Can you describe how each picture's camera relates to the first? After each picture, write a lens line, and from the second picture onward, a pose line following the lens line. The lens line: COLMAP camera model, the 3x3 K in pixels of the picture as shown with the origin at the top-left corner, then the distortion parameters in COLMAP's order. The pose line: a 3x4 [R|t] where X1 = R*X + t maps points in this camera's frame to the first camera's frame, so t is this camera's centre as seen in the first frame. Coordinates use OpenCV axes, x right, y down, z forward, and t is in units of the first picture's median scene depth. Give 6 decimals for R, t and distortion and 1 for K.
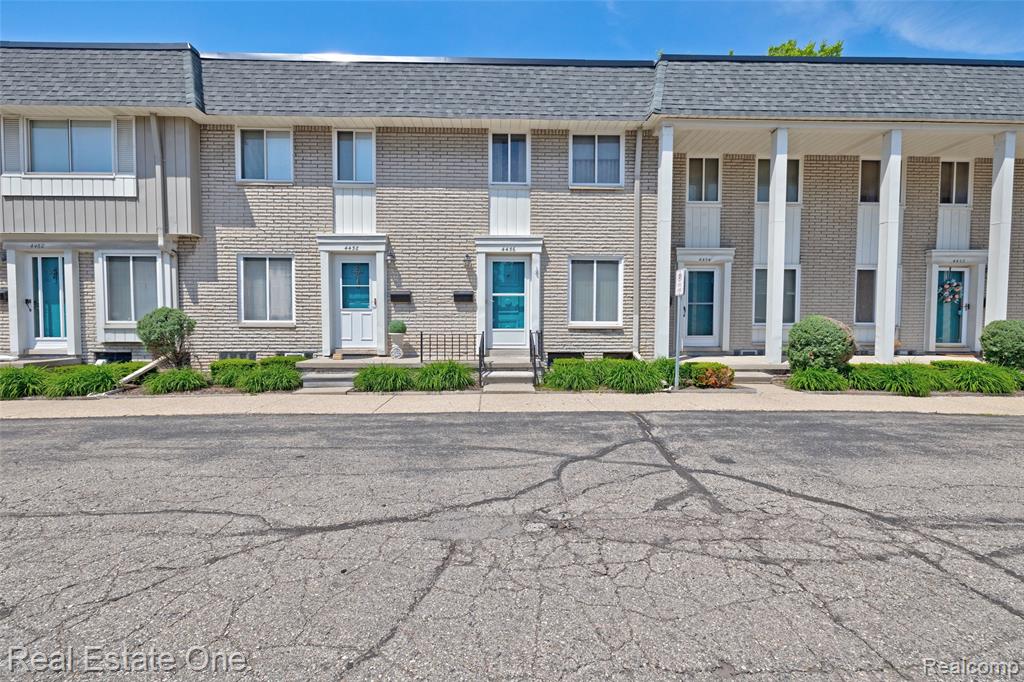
lens RADIAL K [[432.0, 0, 512.8], [0, 432.0, 338.2], [0, 0, 1]] dist [0.000766, -0.000056]
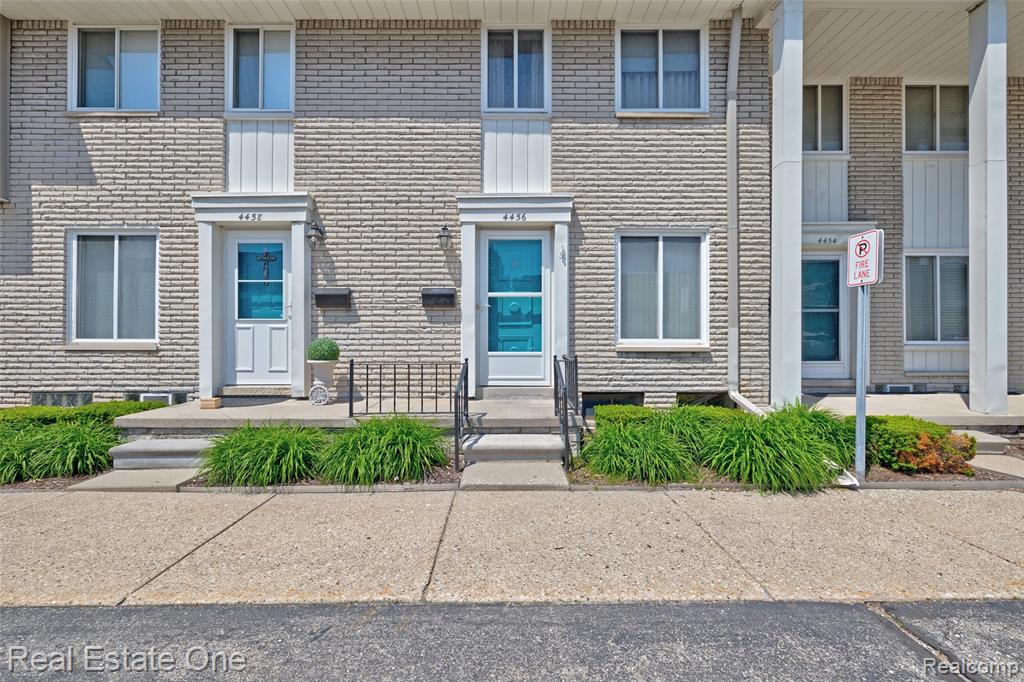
lens RADIAL K [[432.0, 0, 512.8], [0, 432.0, 338.2], [0, 0, 1]] dist [0.000766, -0.000056]
pose [[0.999707, -0.002862, -0.024047, 0.001154], [0.001861, 0.999136, -0.041528, -0.016324], [0.024145, 0.041471, 0.998848, 0.415169]]
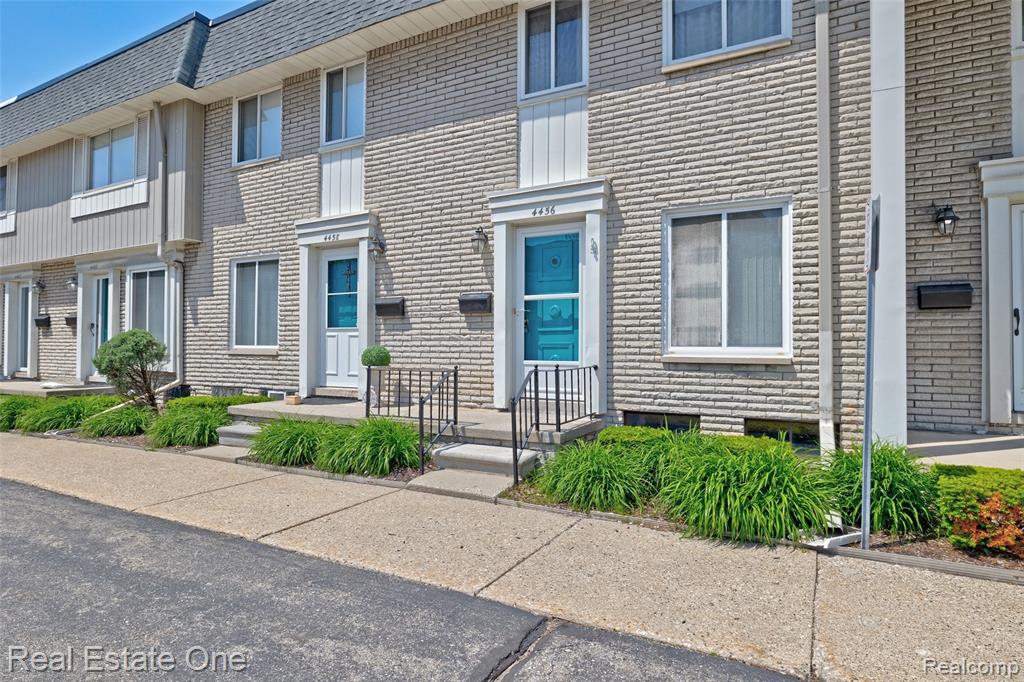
lens RADIAL K [[567.8, 0, 509.4], [0, 567.8, 336.8], [0, 0, 1]] dist [0.000902, -0.000256]
pose [[0.863288, -0.008664, -0.504637, 0.301955], [-0.018998, 0.998586, -0.049643, -0.016182], [0.504354, 0.052444, 0.861903, 0.382068]]
